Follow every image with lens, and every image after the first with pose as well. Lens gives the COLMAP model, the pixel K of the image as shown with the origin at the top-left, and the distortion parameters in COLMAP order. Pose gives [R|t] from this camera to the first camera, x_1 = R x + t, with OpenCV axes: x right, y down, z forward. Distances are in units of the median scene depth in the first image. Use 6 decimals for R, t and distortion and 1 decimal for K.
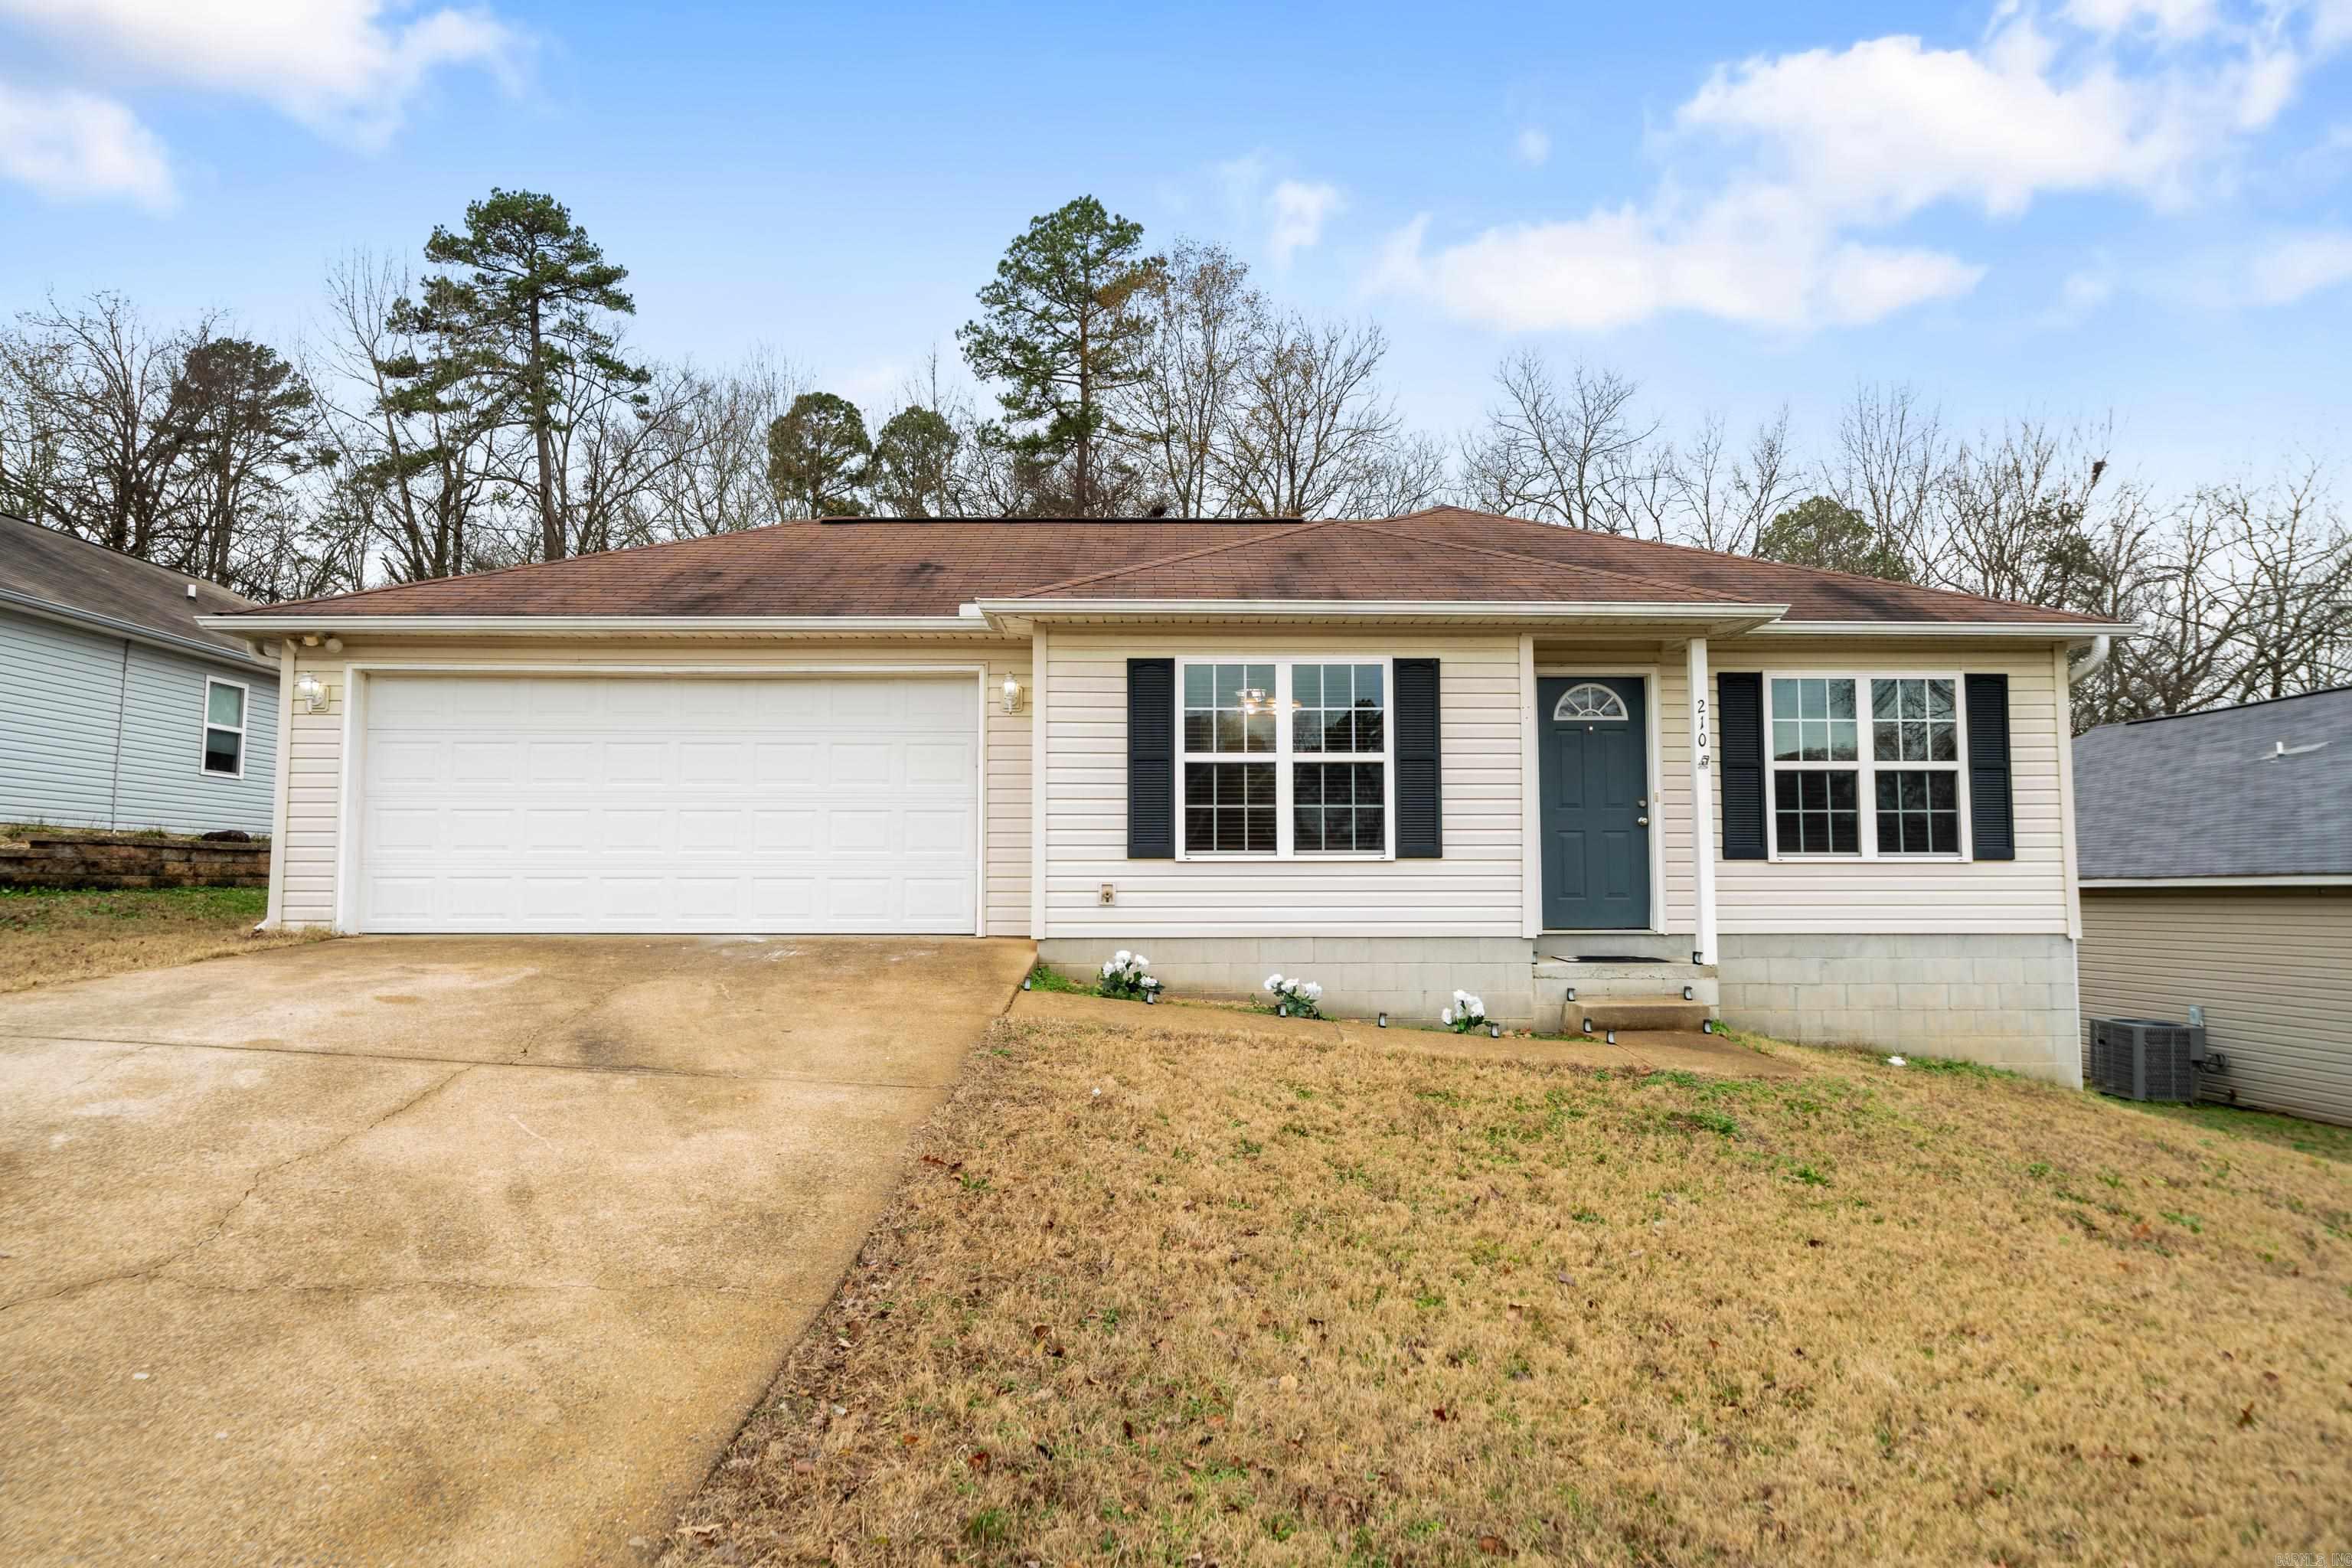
lens RADIAL K [[1326.3, 0, 1179.4], [0, 1326.3, 790.4], [0, 0, 1]] dist [0.000801, -0.000292]
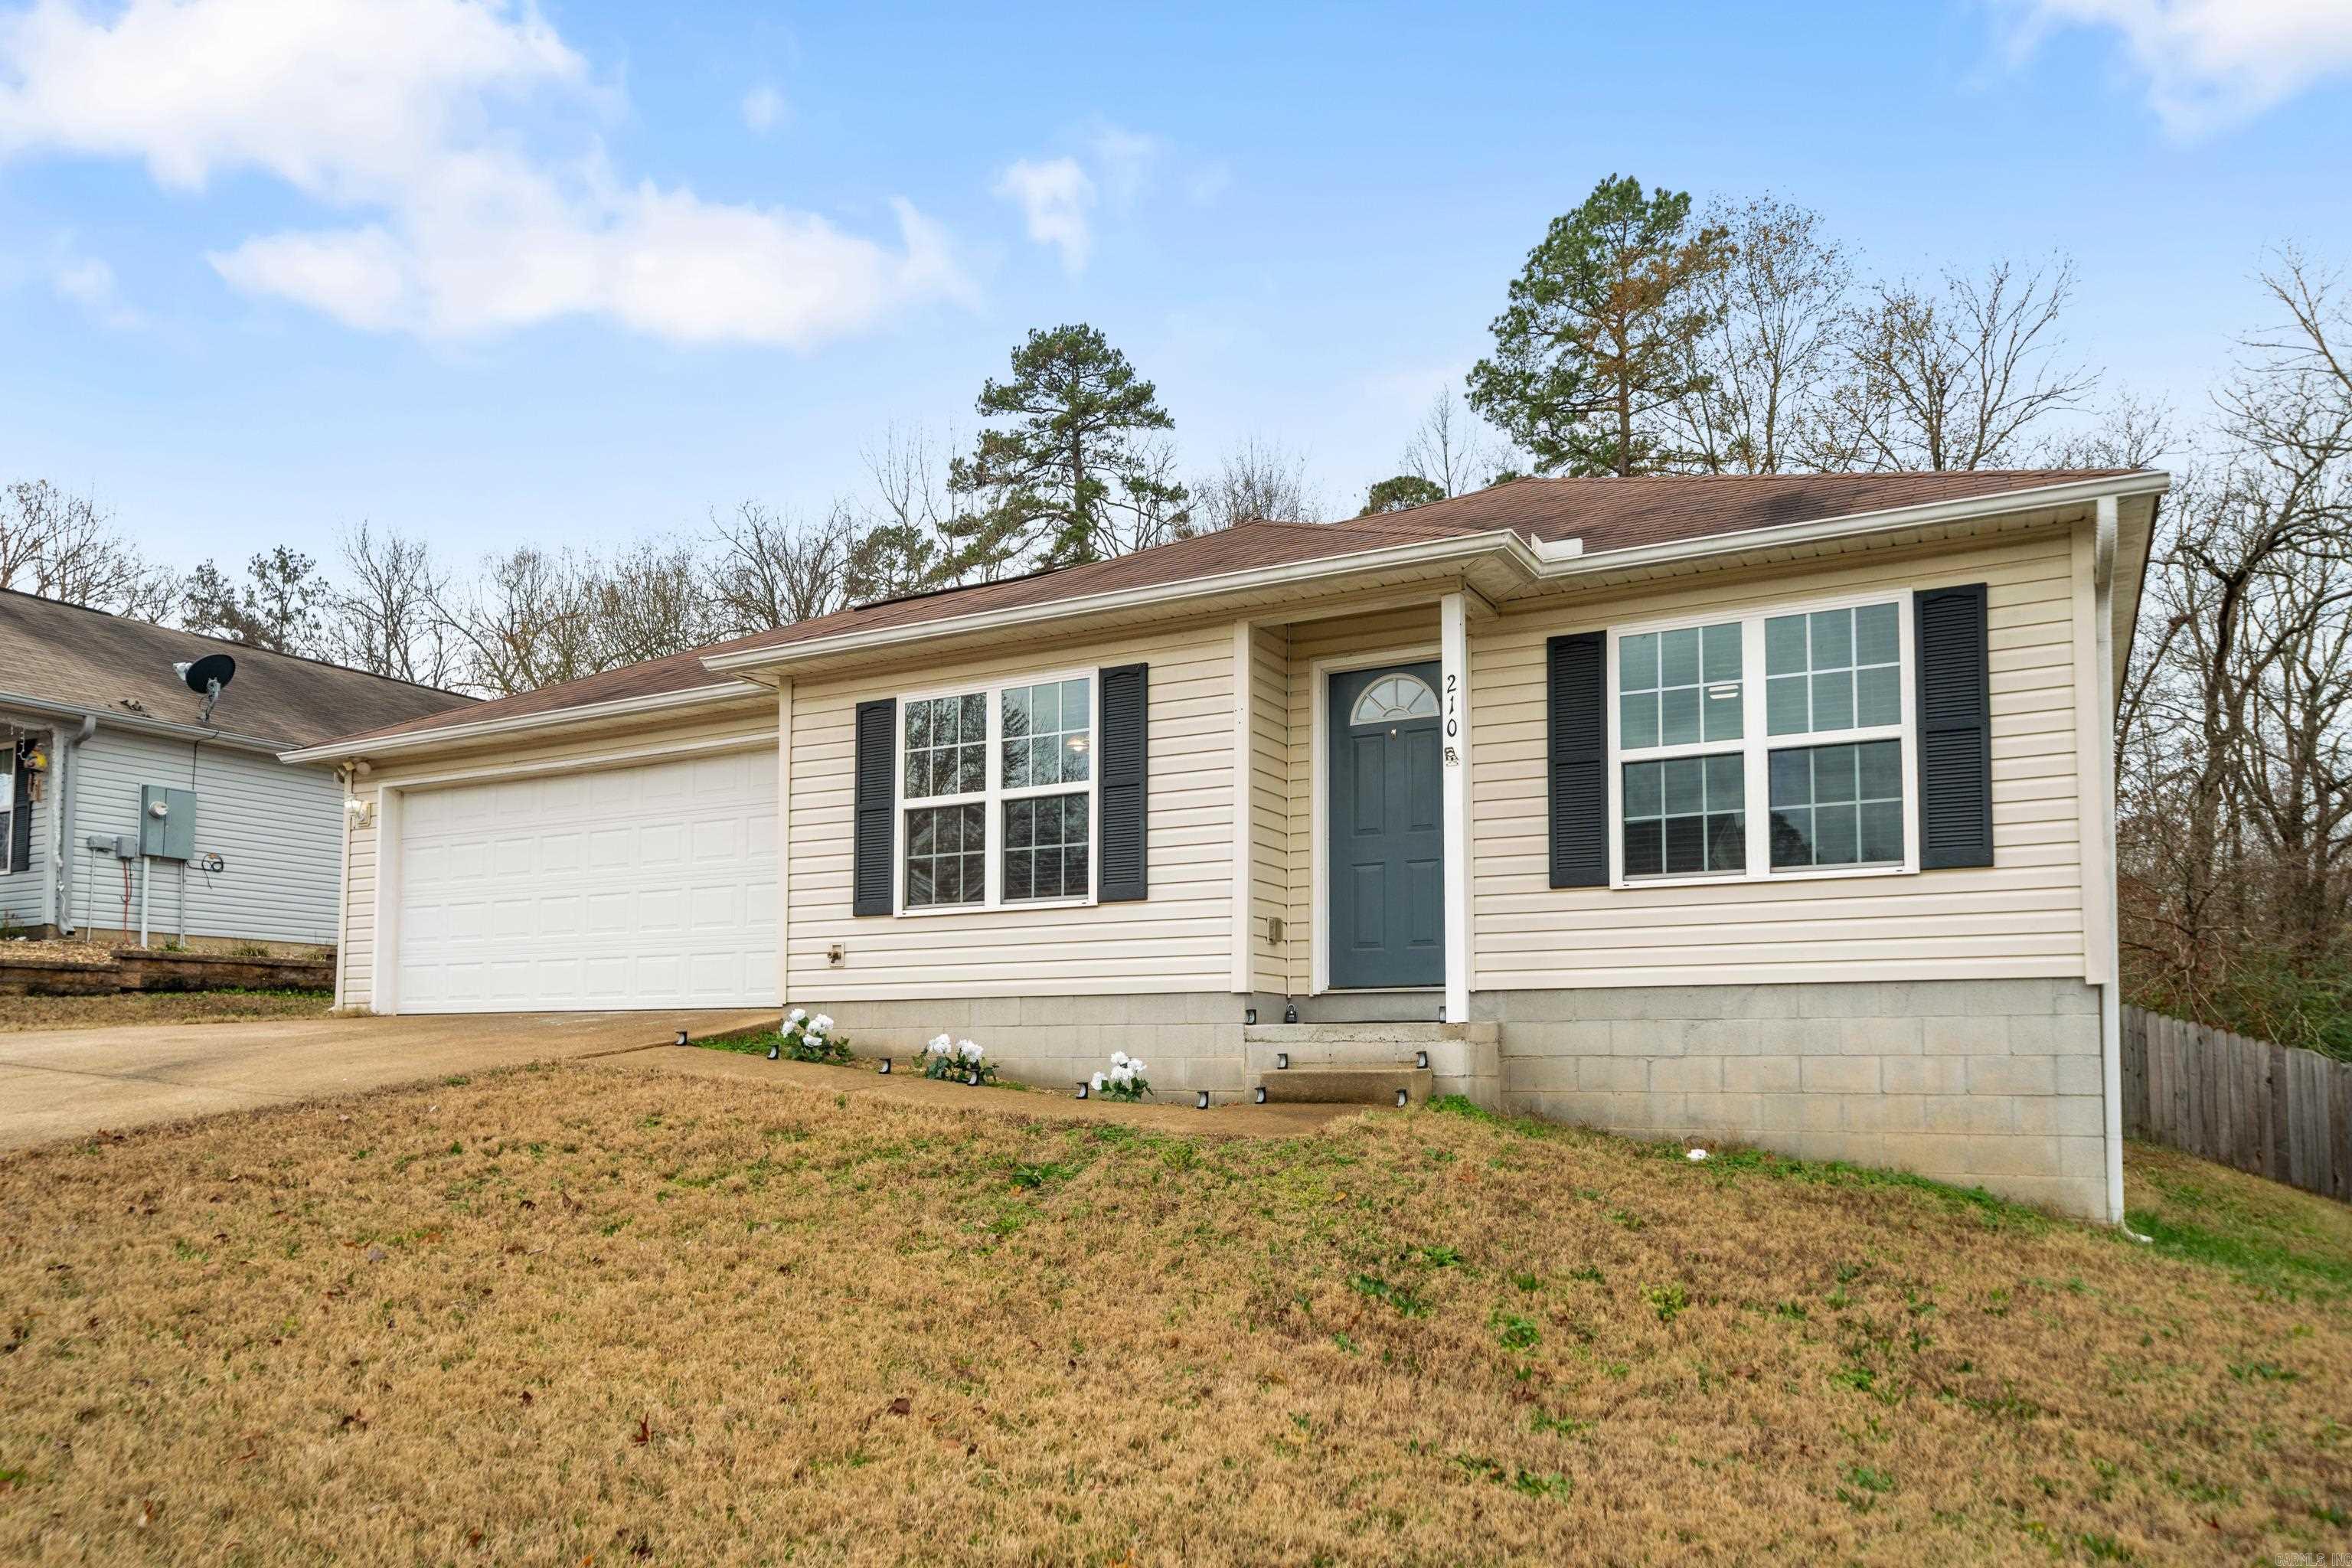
lens RADIAL K [[1565.4, 0, 1182.5], [0, 1565.4, 945.2], [0, 0, 1]] dist [0.000287, 0.001351]
pose [[0.875773, -0.035129, -0.481442, 0.649721], [0.036574, 0.999311, -0.006387, 0.081351], [0.481335, -0.012014, 0.876454, 0.134703]]
